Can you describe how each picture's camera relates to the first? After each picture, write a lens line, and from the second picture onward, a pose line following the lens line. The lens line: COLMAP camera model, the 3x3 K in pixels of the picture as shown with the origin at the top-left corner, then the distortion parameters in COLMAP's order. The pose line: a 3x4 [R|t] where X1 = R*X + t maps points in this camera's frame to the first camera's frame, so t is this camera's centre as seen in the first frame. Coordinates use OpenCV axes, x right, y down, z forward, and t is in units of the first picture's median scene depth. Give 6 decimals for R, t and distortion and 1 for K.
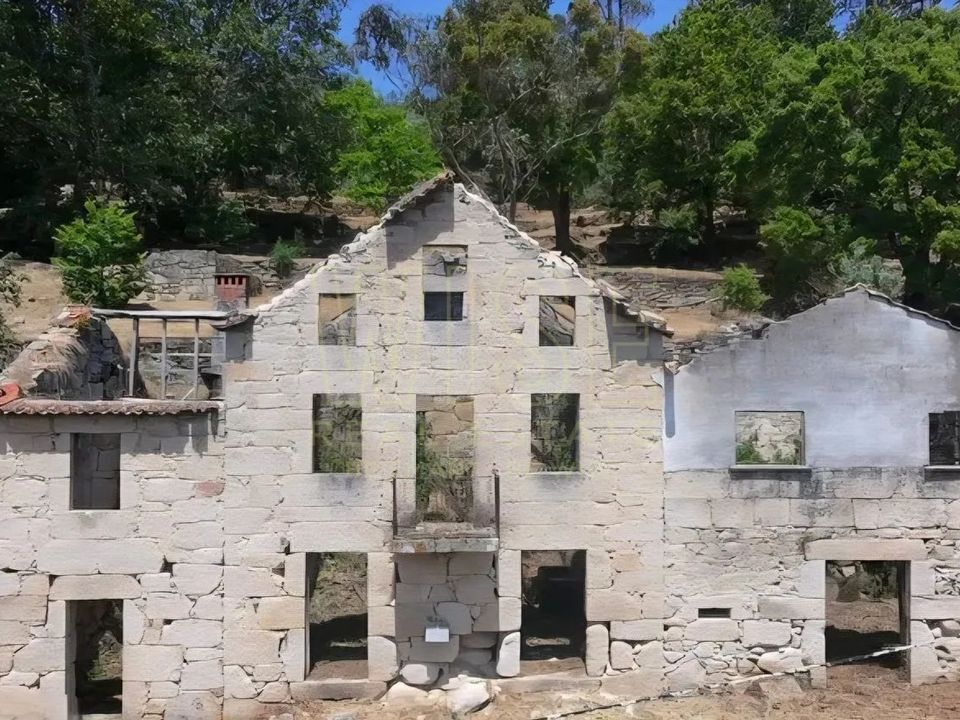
lens RADIAL K [[825.5, 0, 480.0], [0, 825.5, 360.0], [0, 0, 1]] dist [0.001233, 0.015439]
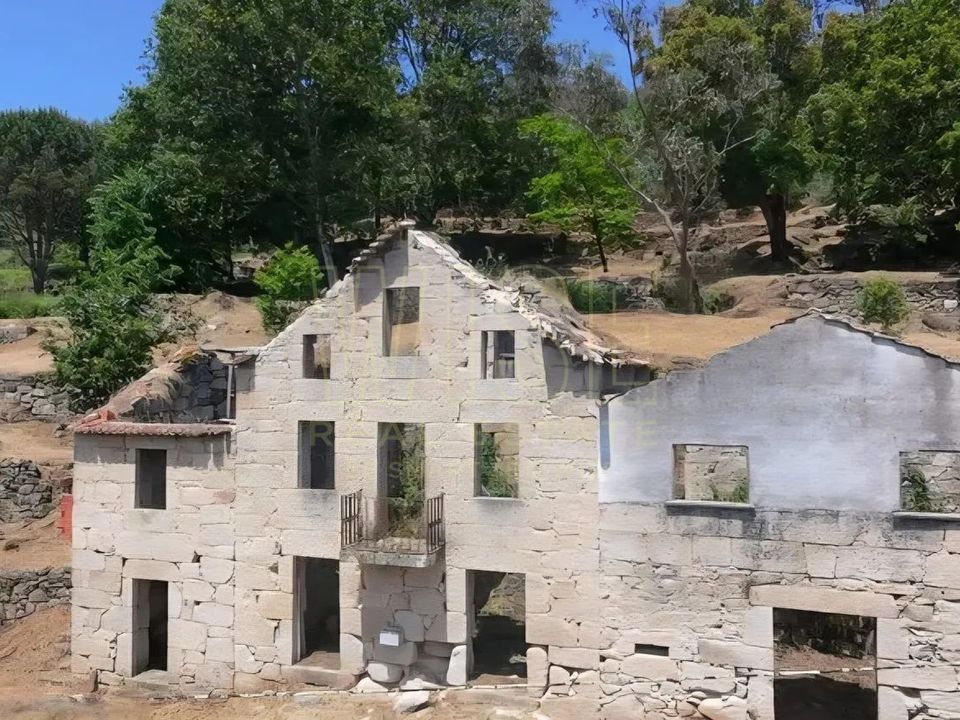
lens RADIAL K [[825.5, 0, 480.0], [0, 825.5, 360.0], [0, 0, 1]] dist [0.001233, 0.015439]
pose [[0.924136, -0.013080, -0.381840, 0.476426], [0.010154, 0.999902, -0.009678, -0.030245], [0.381929, 0.005067, 0.924178, 0.015162]]
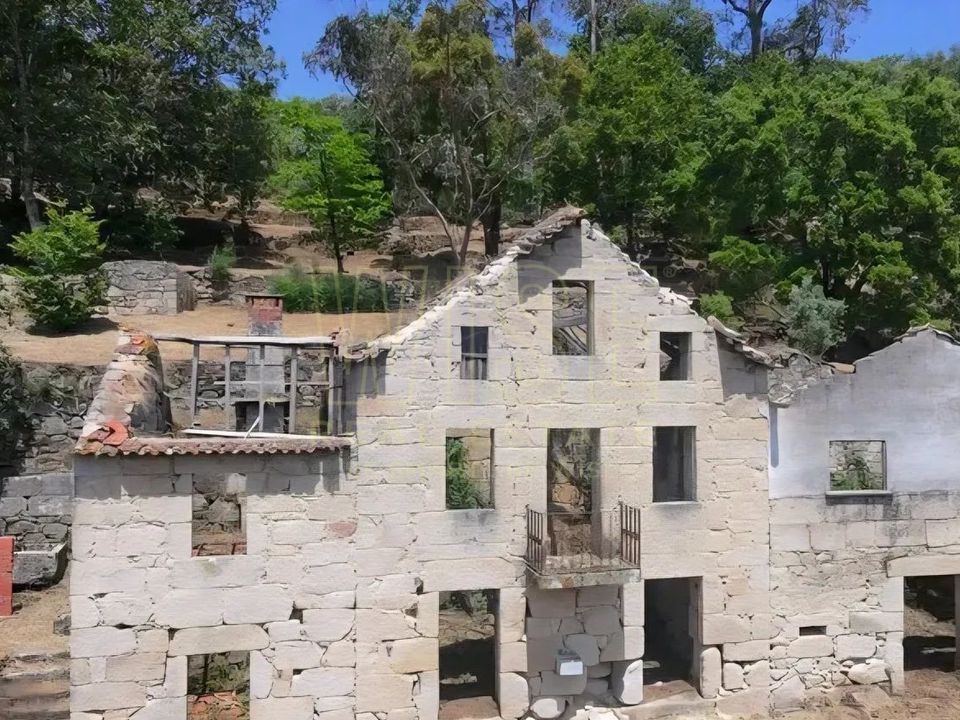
lens RADIAL K [[825.5, 0, 480.0], [0, 825.5, 360.0], [0, 0, 1]] dist [0.001233, 0.015439]
pose [[0.982290, 0.006964, 0.187238, -0.341707], [-0.005307, 0.999942, -0.009353, -0.031176], [-0.187293, 0.008193, 0.982270, 0.029181]]
